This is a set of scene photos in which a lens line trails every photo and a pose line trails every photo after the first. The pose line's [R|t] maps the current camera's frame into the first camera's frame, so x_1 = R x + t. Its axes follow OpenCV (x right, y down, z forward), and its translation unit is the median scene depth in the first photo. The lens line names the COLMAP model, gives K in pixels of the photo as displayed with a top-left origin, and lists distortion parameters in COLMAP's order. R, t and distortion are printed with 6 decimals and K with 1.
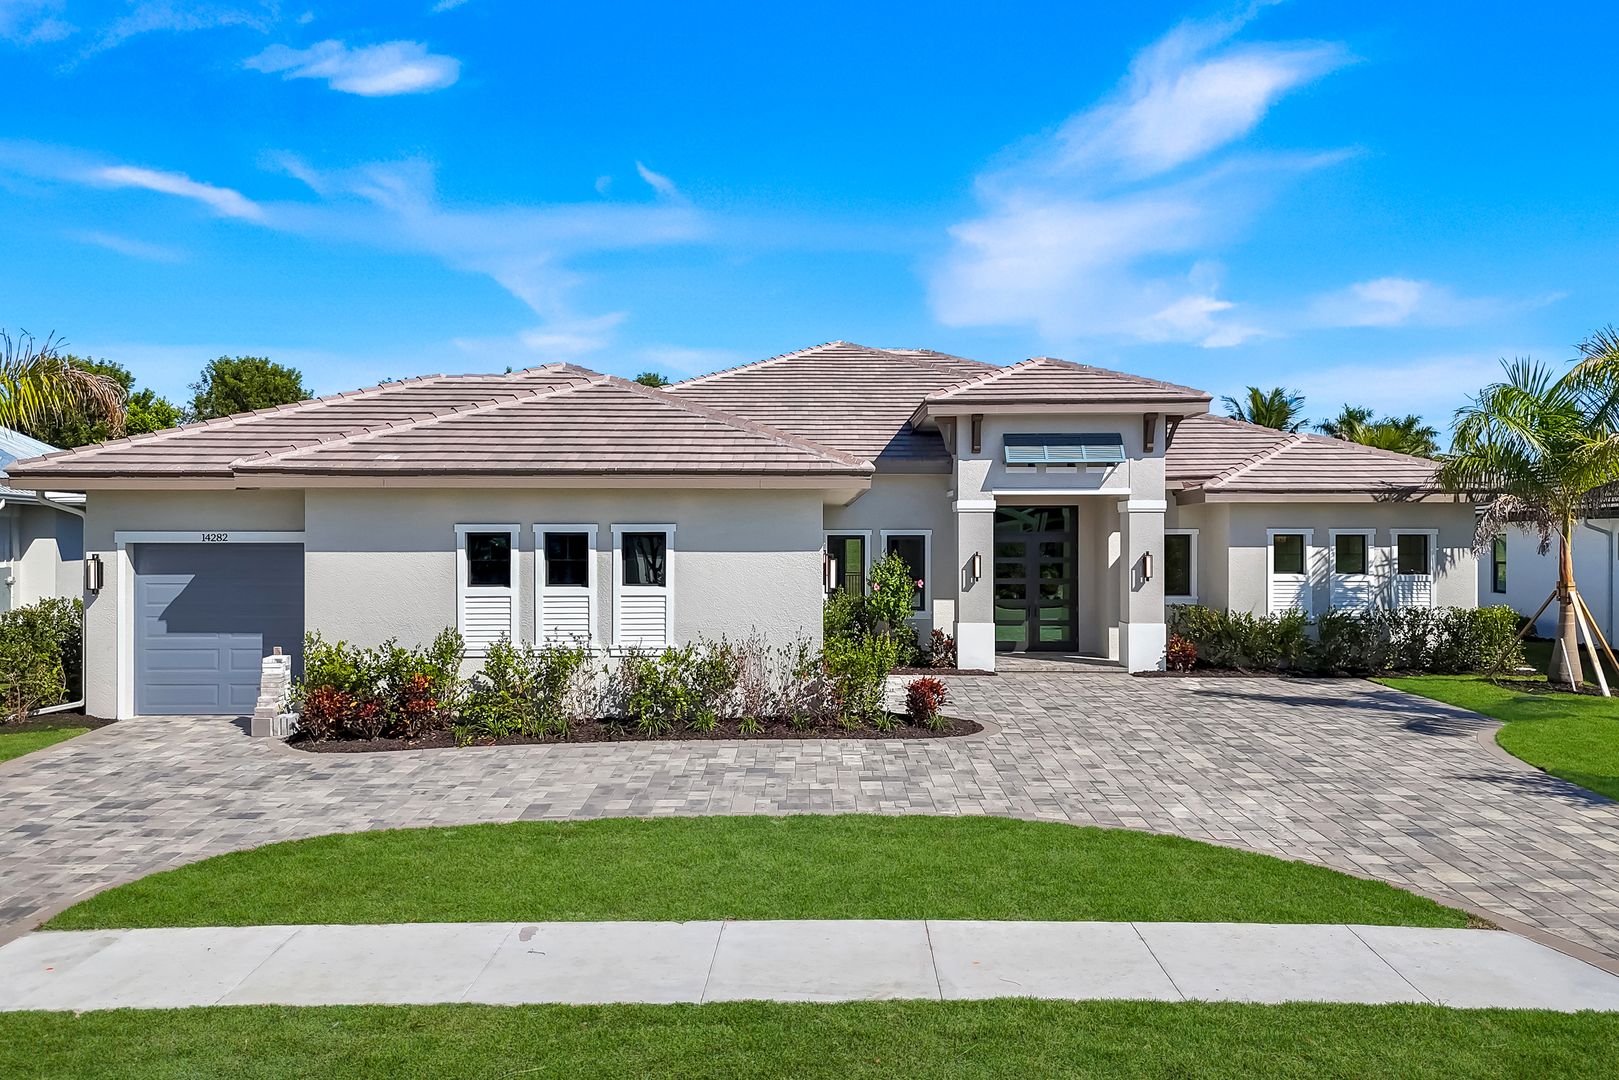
lens RADIAL K [[1200.2, 0, 819.7], [0, 1200.2, 562.4], [0, 0, 1]] dist [0.068219, -0.050700]
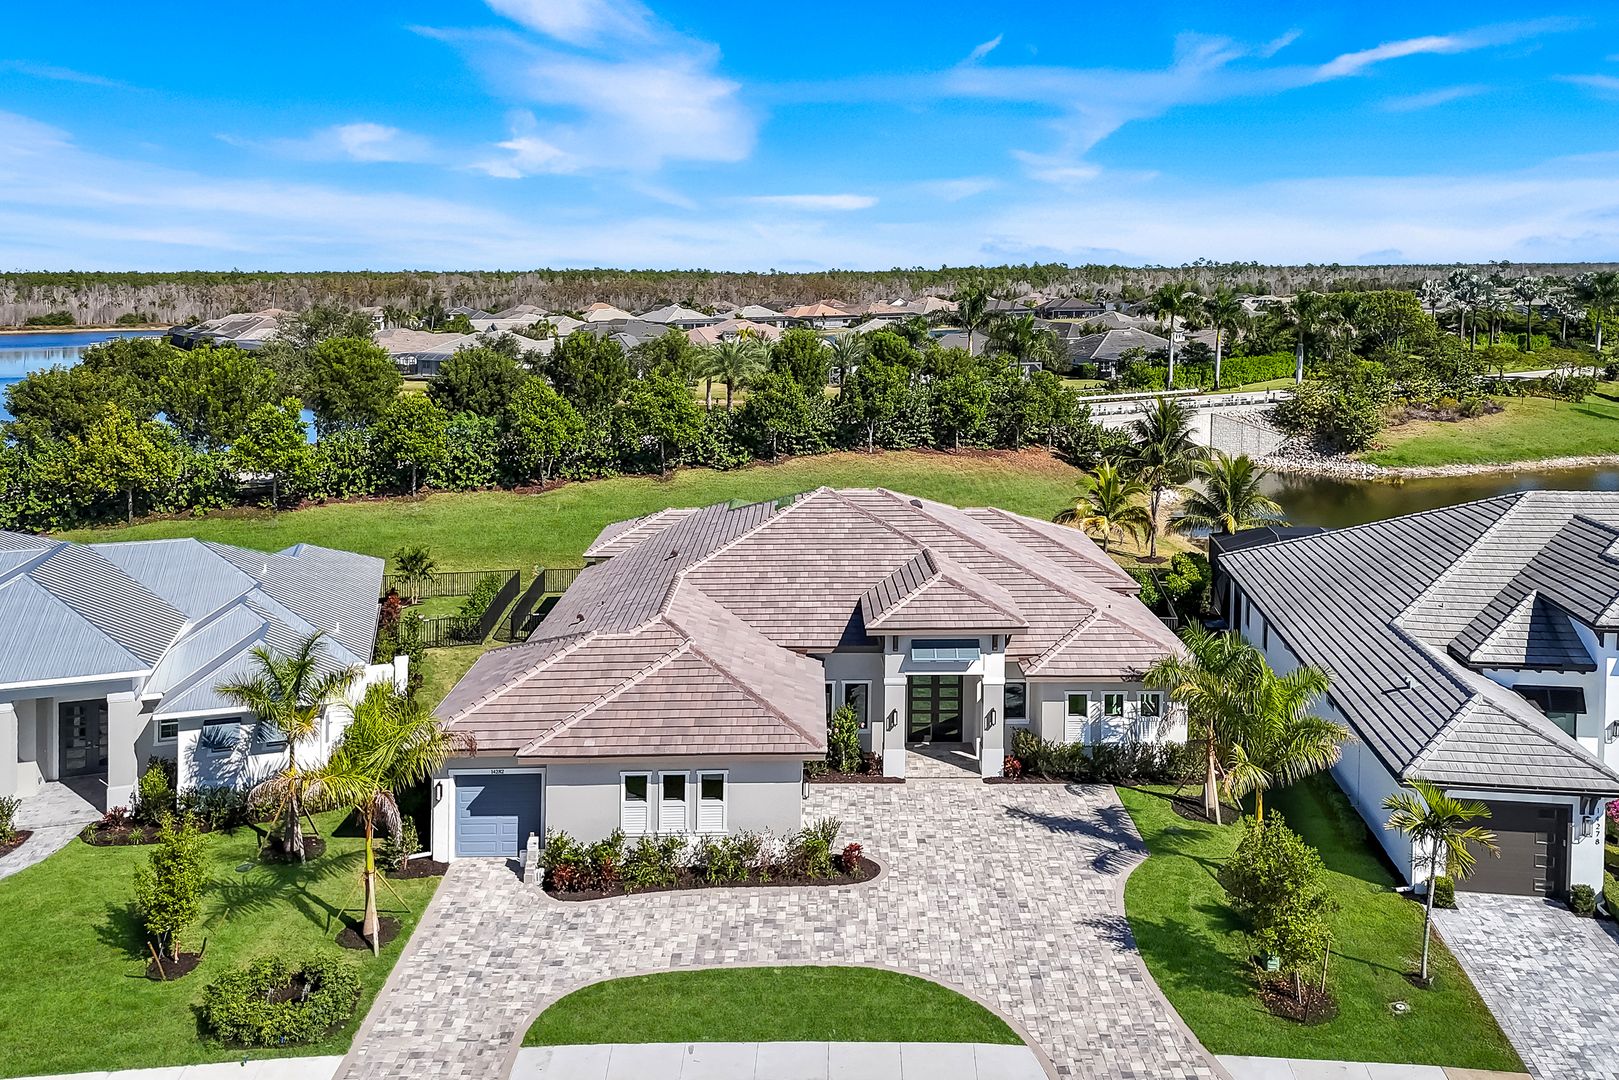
lens RADIAL K [[1290.6, 0, 816.1], [0, 1290.6, 350.8], [0, 0, 1]] dist [0.056698, -0.036198]
pose [[0.999901, -0.008544, -0.011173, 0.043815], [0.009044, 0.998922, 0.045537, -0.608642], [0.010772, -0.045634, 0.998900, -0.832872]]
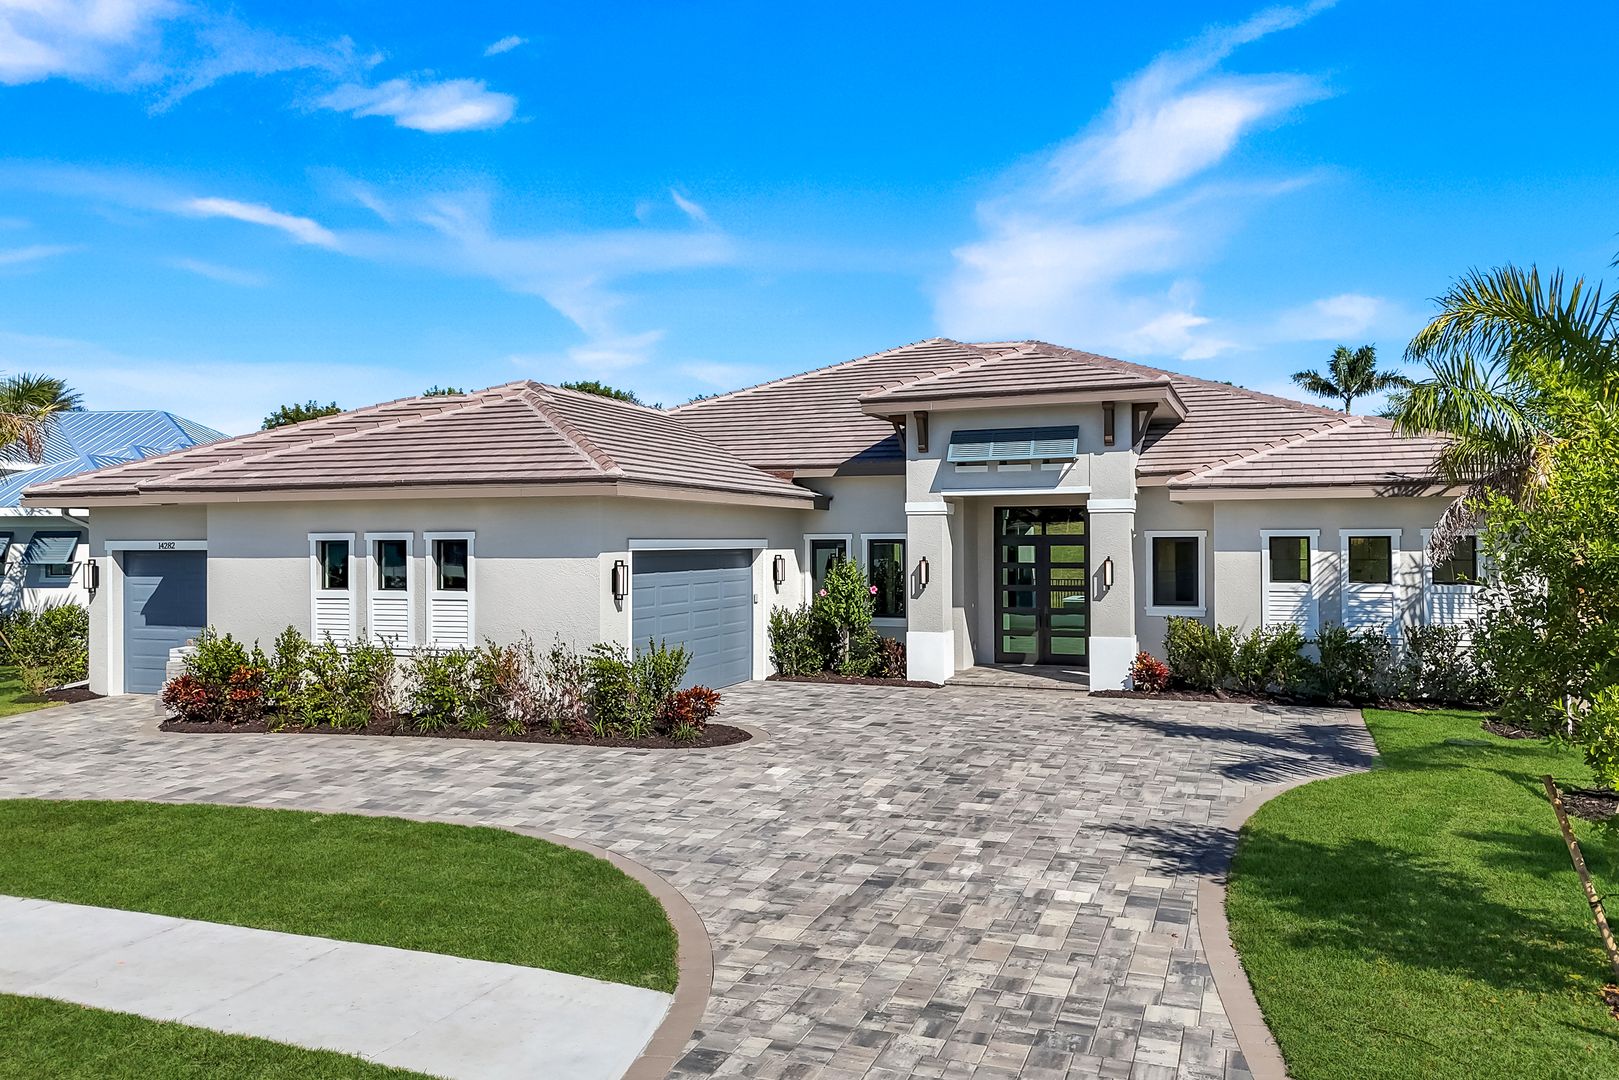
lens RADIAL K [[1200.2, 0, 813.8], [0, 1200.2, 566.9], [0, 0, 1]] dist [0.068219, -0.050700]
pose [[0.933093, 0.003700, -0.359616, 0.391133], [-0.002562, 0.999990, 0.003641, -0.004248], [0.359625, -0.002476, 0.933093, 0.089492]]
